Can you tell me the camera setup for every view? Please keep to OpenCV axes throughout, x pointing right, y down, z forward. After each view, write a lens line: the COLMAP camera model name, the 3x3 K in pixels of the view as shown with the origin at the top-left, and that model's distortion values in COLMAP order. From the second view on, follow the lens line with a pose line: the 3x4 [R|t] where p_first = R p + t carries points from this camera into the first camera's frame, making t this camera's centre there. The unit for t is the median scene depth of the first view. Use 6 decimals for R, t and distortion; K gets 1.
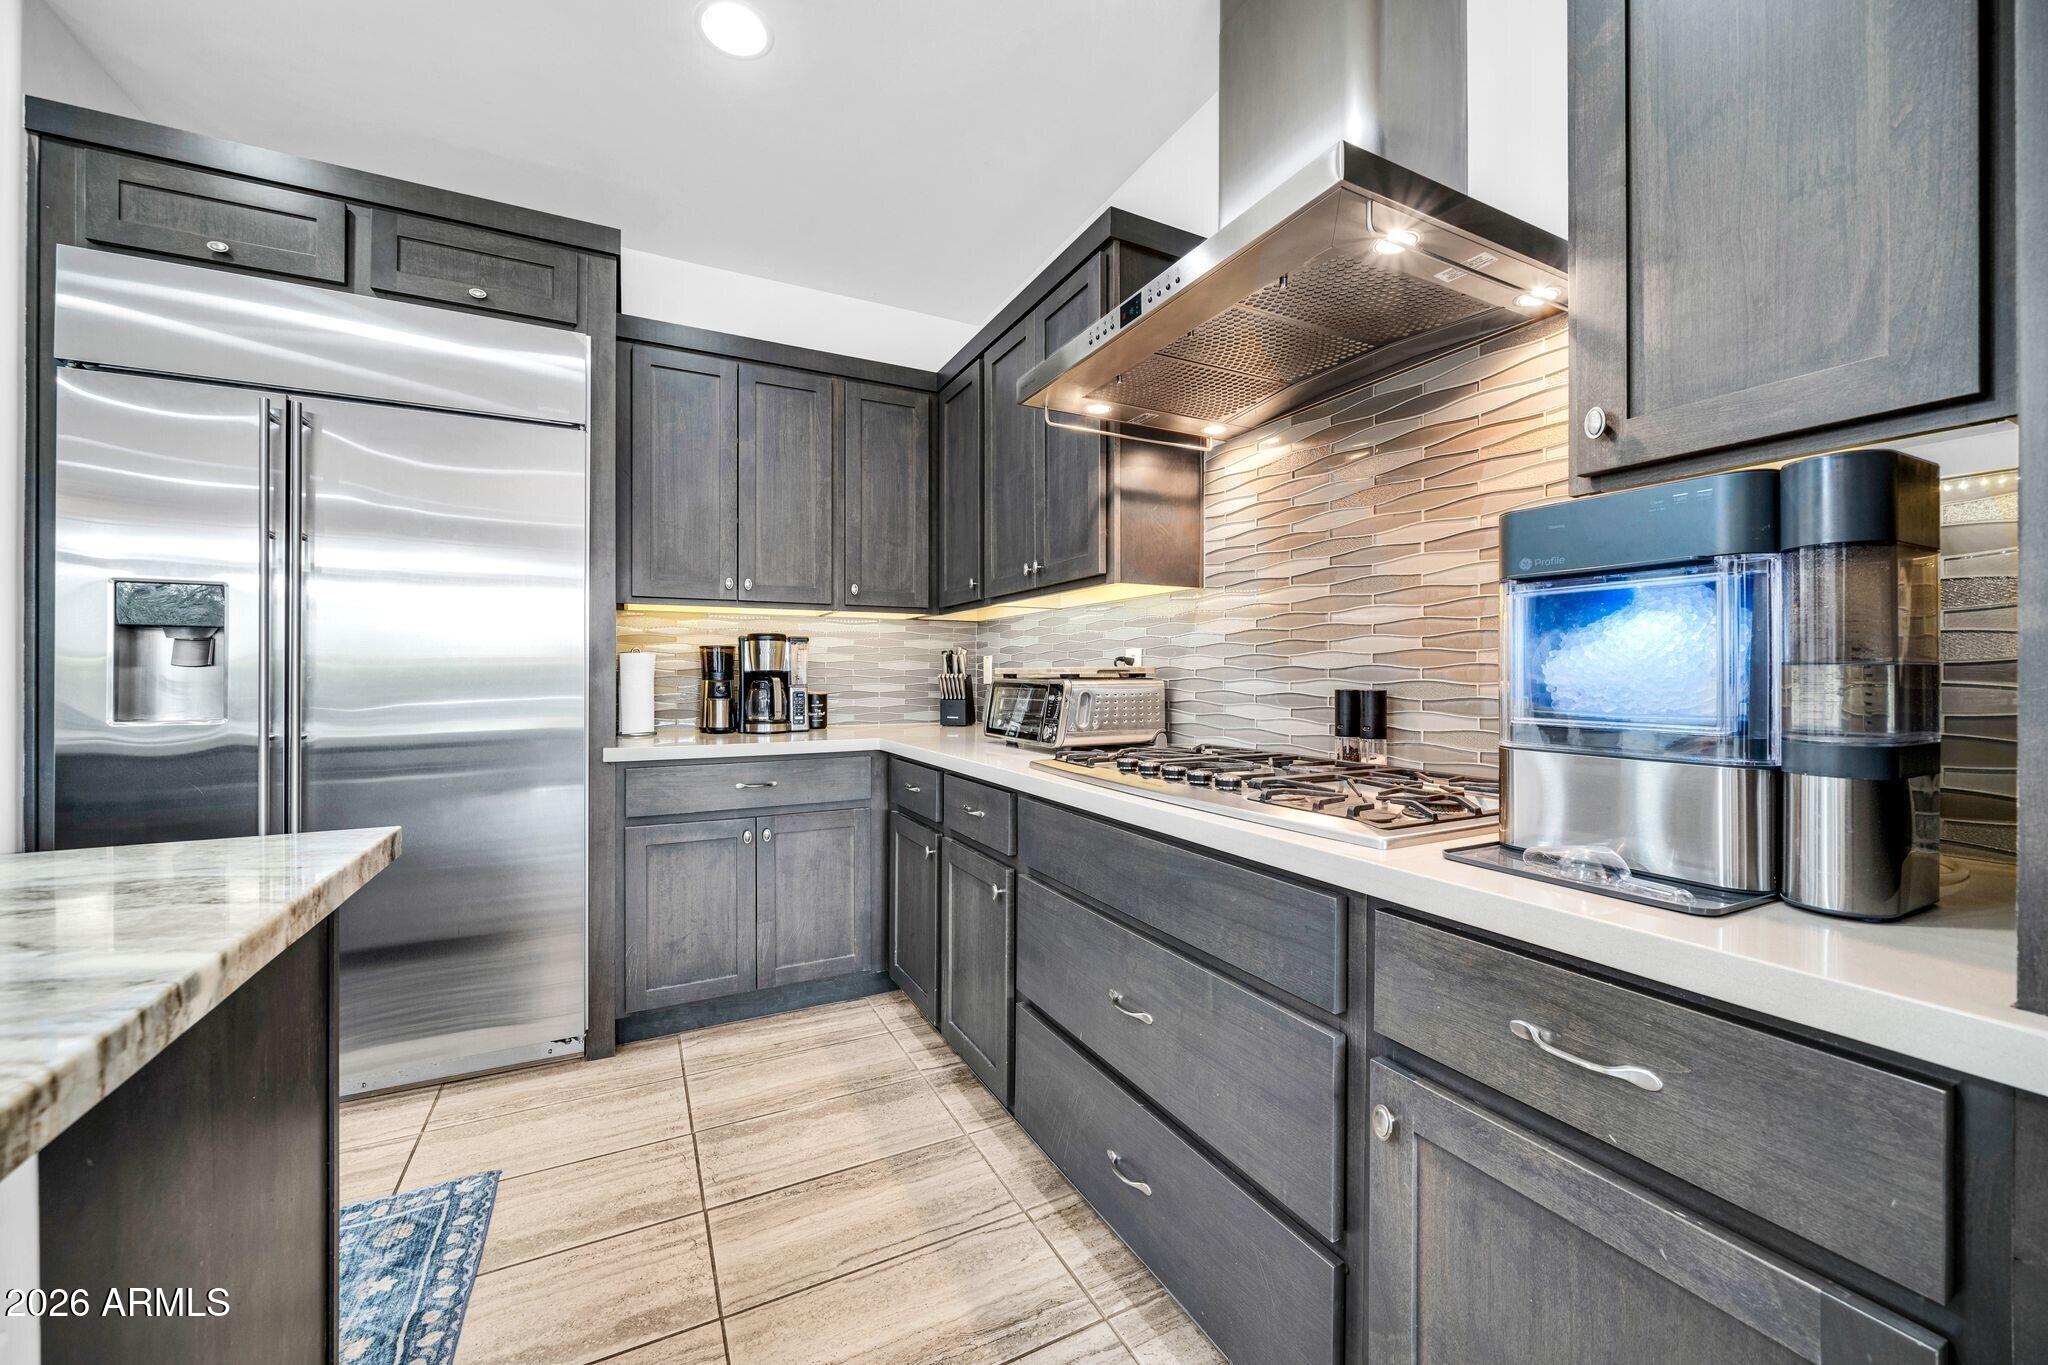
lens RADIAL K [[770.1, 0, 1030.0], [0, 770.1, 668.5], [0, 0, 1]] dist [-0.003740, 0.000026]
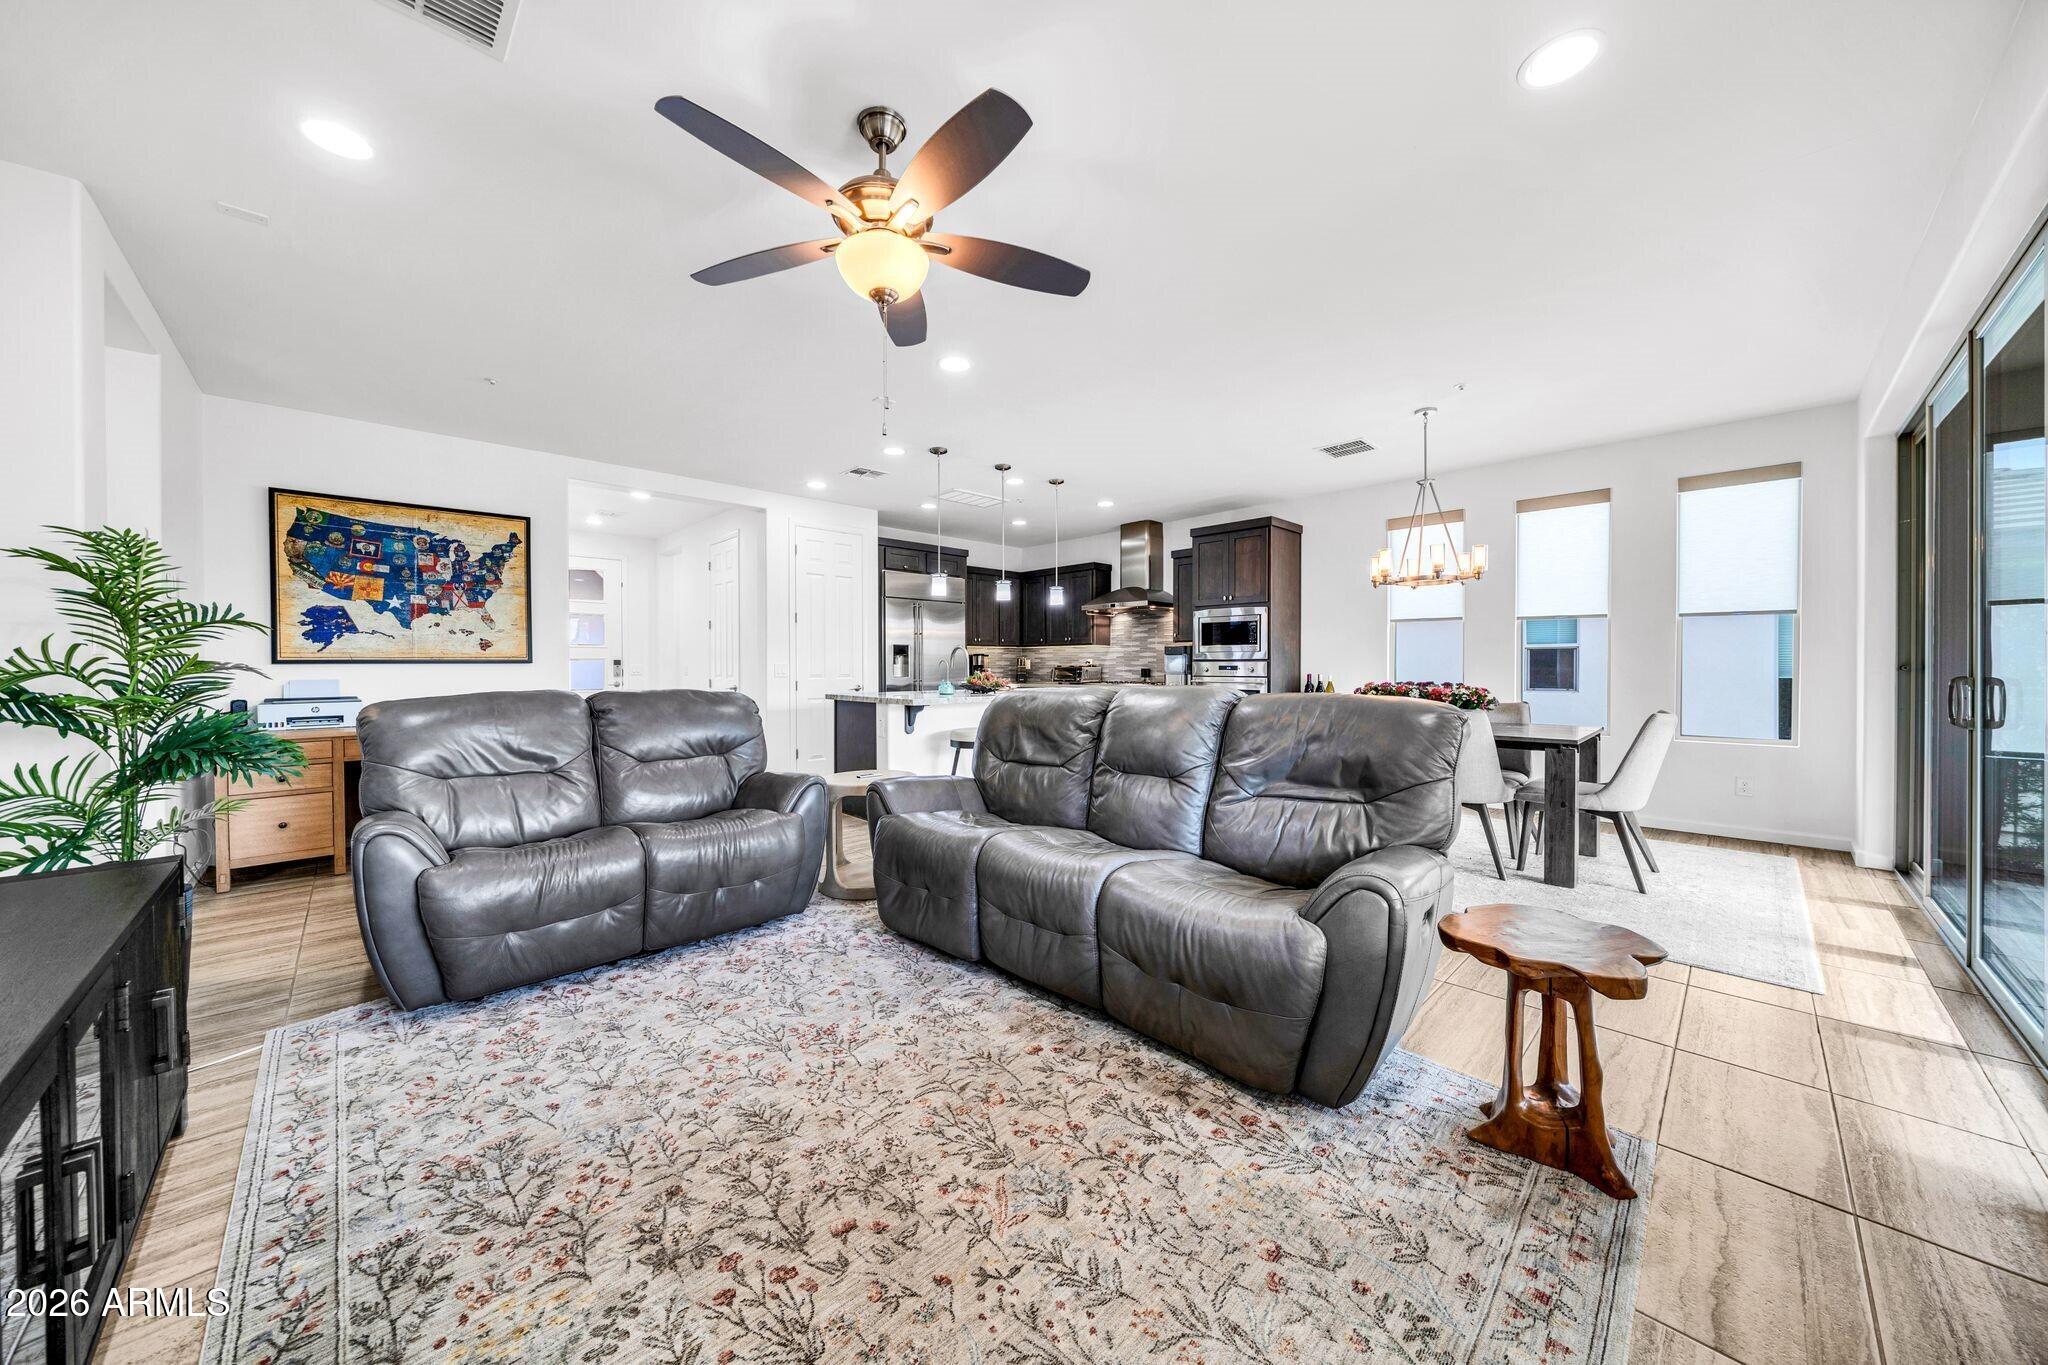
lens RADIAL K [[686.8, 0, 1023.4], [0, 686.8, 671.5], [0, 0, 1]] dist [0.002734, 0.000206]
pose [[0.956604, -0.002383, 0.291381, -1.284510], [-0.000570, 0.999949, 0.010049, 0.003000], [-0.291390, -0.009779, 0.956554, -2.402760]]
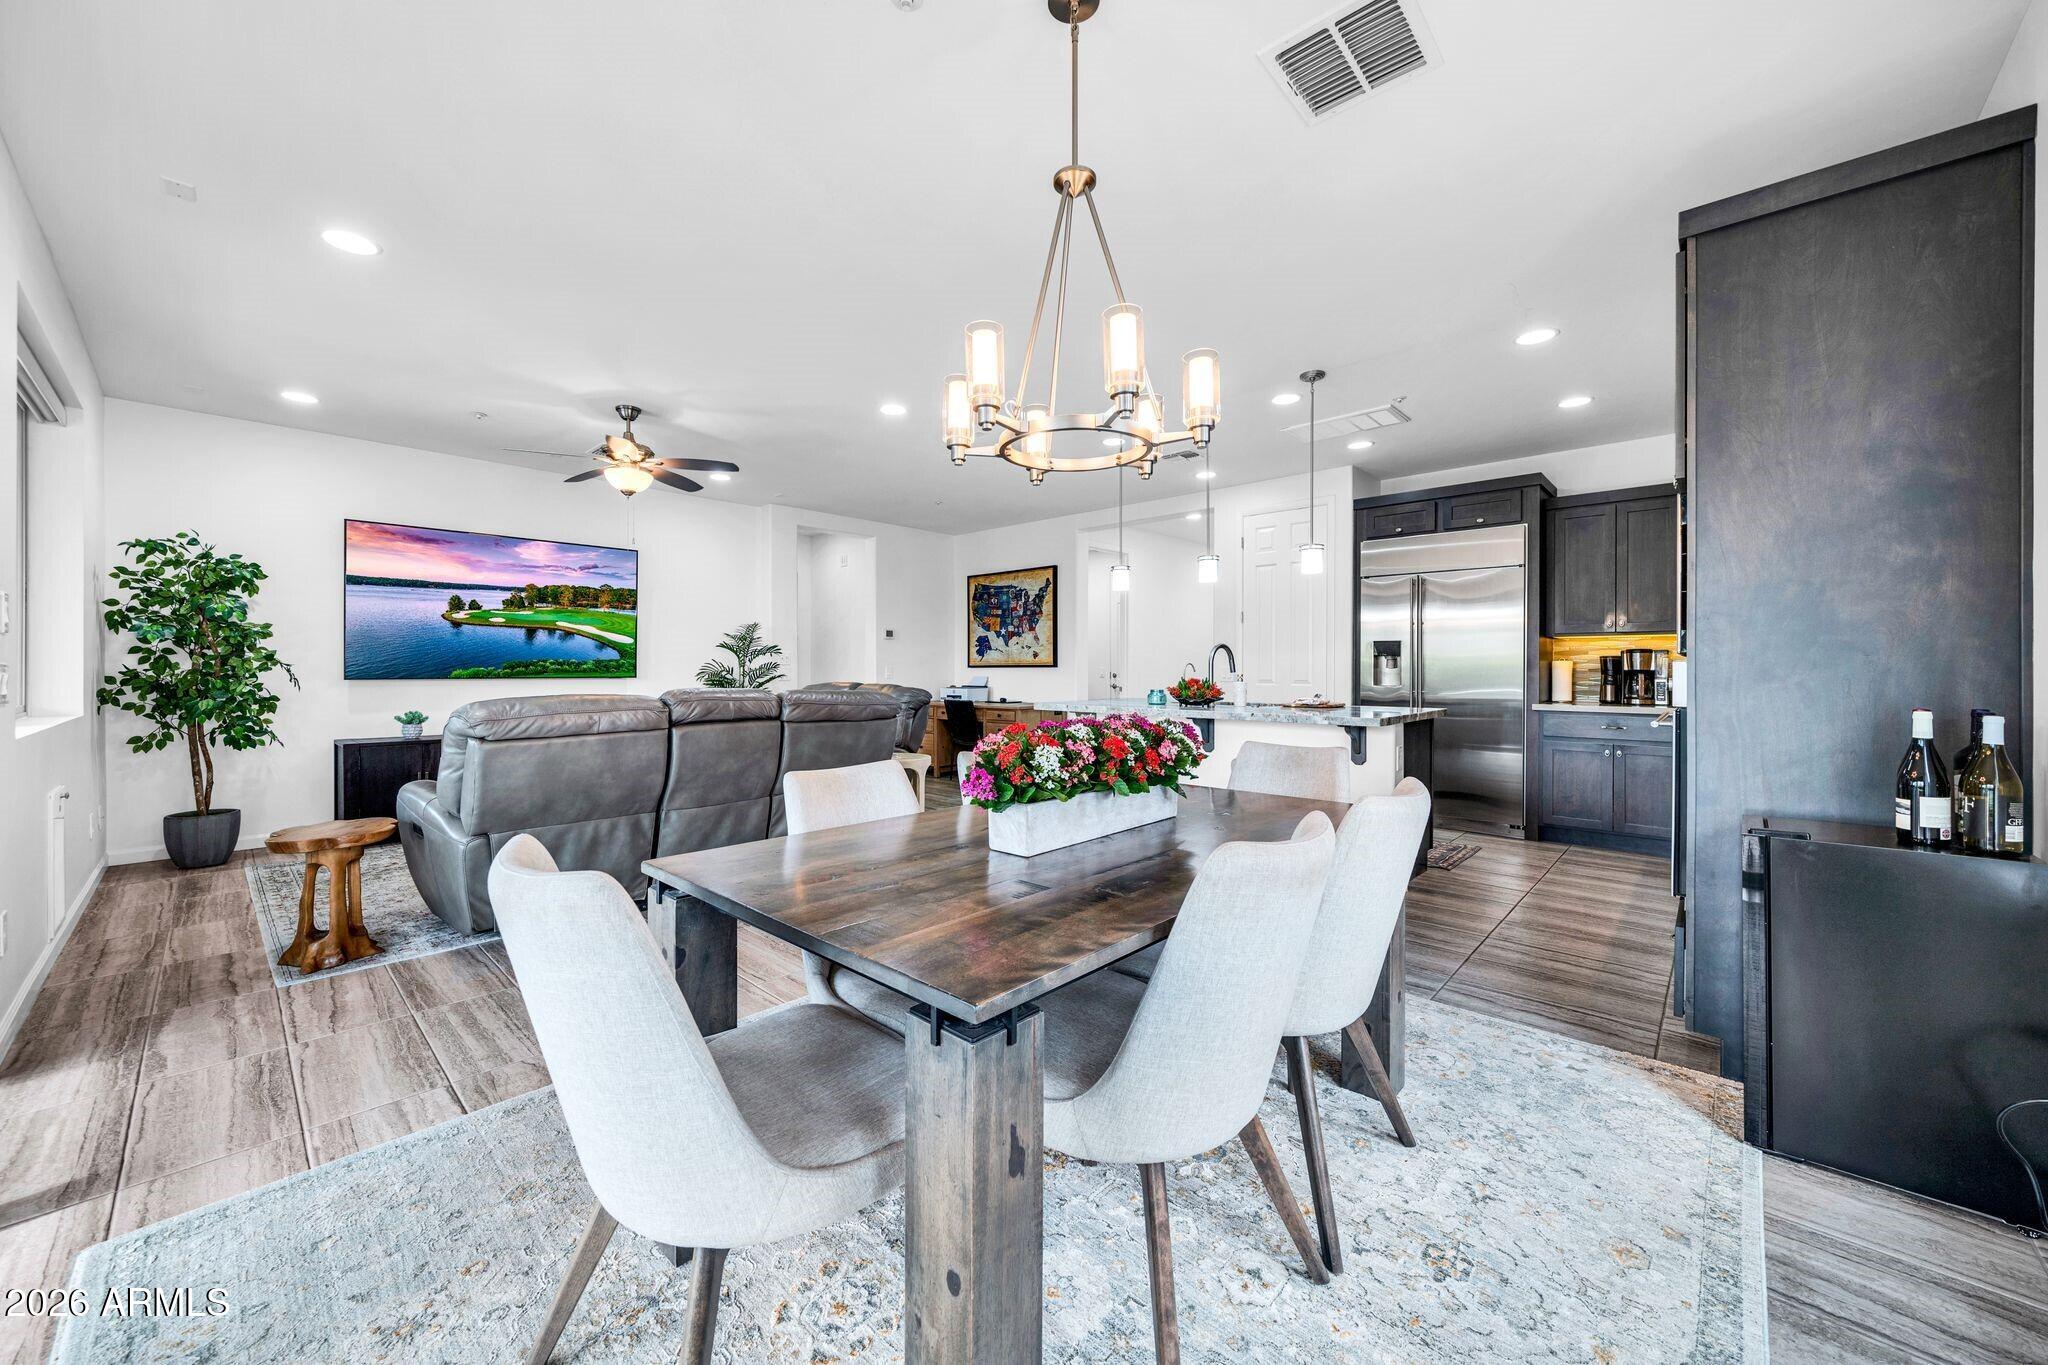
lens RADIAL K [[770.1, 0, 1004.2], [0, 770.1, 663.7], [0, 0, 1]] dist [-0.003740, 0.000026]
pose [[0.313929, 0.002936, -0.949442, 1.095141], [0.004146, 0.999981, 0.004463, -0.031782], [0.949437, -0.005337, 0.313911, -1.178463]]
